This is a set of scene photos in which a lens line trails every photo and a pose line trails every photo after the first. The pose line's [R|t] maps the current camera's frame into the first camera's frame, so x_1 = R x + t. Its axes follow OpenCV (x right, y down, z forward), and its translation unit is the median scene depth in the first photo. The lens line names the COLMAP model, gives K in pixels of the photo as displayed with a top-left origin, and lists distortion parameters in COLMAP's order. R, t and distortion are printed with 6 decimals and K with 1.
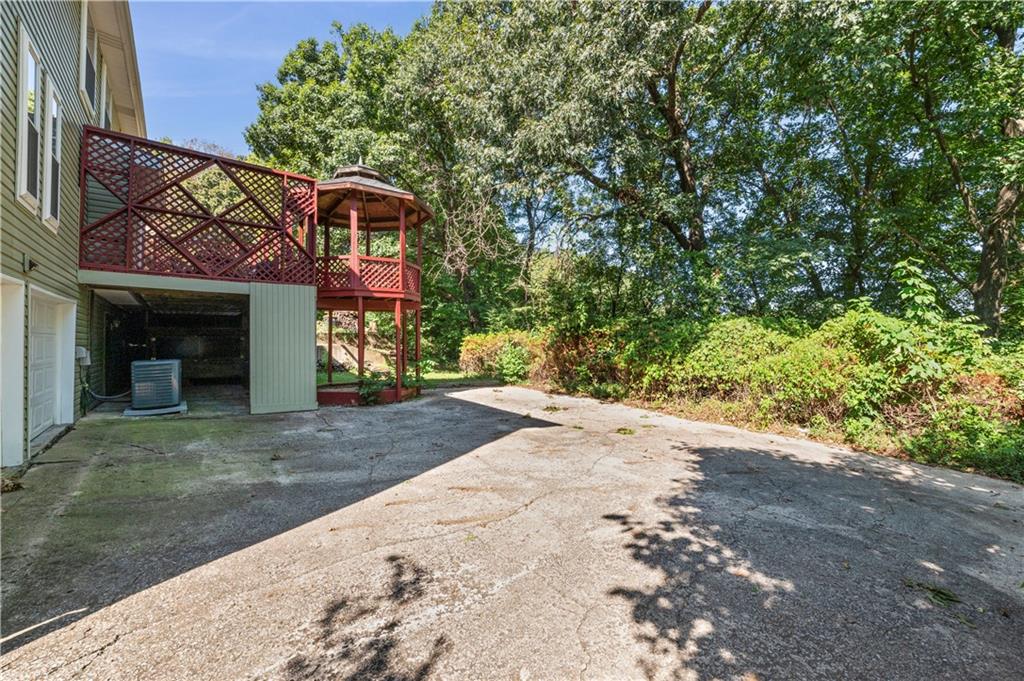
lens RADIAL K [[407.5, 0, 510.9], [0, 407.5, 336.0], [0, 0, 1]] dist [0.000655, -0.000118]
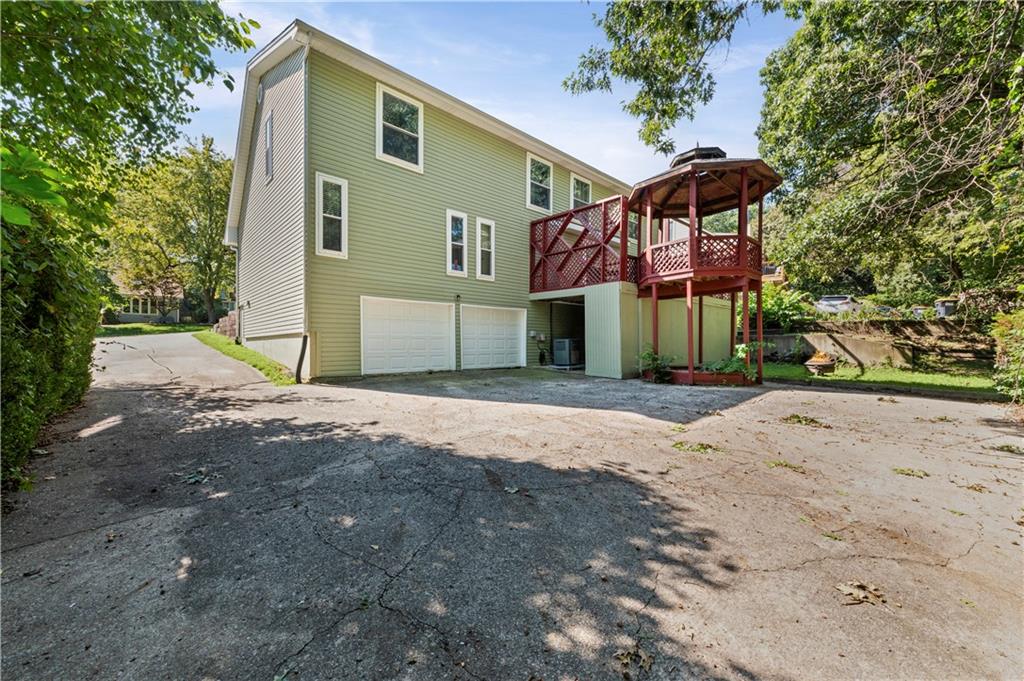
lens RADIAL K [[407.5, 0, 512.4], [0, 407.5, 344.8], [0, 0, 1]] dist [0.000655, -0.000118]
pose [[0.074160, 0.002648, -0.997243, 1.350762], [0.008623, 0.999957, 0.003297, 0.119889], [0.997209, -0.008843, 0.074134, 1.066732]]
